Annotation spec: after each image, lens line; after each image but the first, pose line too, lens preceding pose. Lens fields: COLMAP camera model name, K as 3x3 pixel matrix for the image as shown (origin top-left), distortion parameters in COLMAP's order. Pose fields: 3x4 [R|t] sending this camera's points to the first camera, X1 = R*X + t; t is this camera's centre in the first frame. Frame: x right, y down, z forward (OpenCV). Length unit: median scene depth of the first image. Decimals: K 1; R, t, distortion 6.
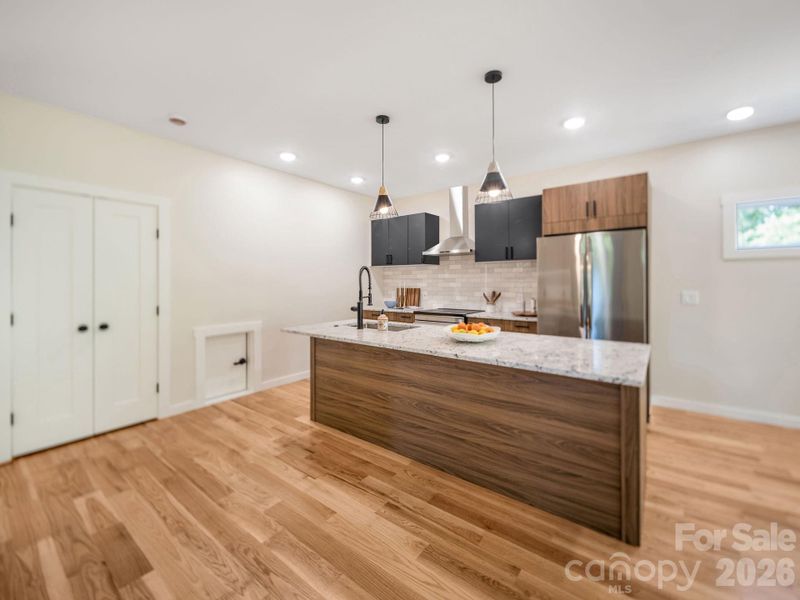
lens RADIAL K [[337.5, 0, 404.5], [0, 337.5, 276.4], [0, 0, 1]] dist [0.000765, -0.000232]
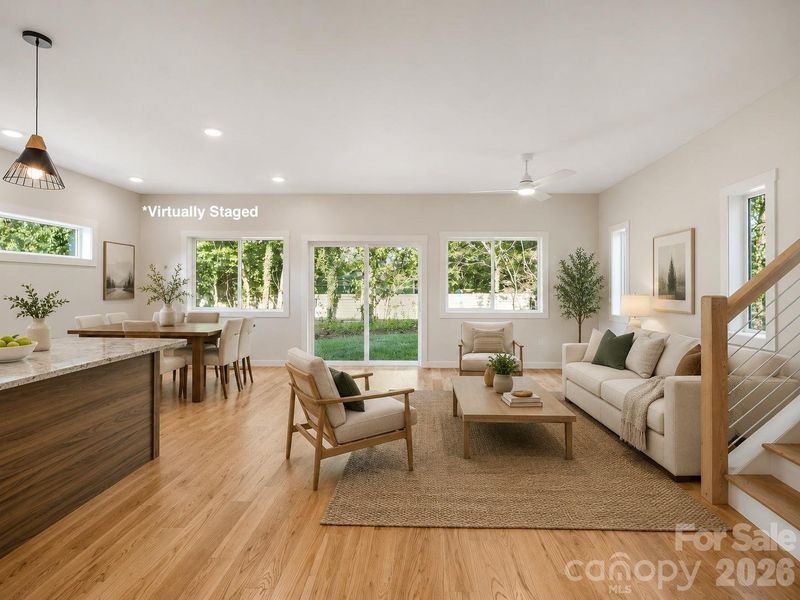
lens RADIAL K [[390.3, 0, 415.9], [0, 390.3, 281.1], [0, 0, 1]] dist [-0.004860, 0.000033]
pose [[-0.587487, 0.009202, 0.809181, -1.141114], [-0.011288, 0.999745, -0.019564, 0.024140], [-0.809155, -0.020628, -0.587234, 0.878563]]
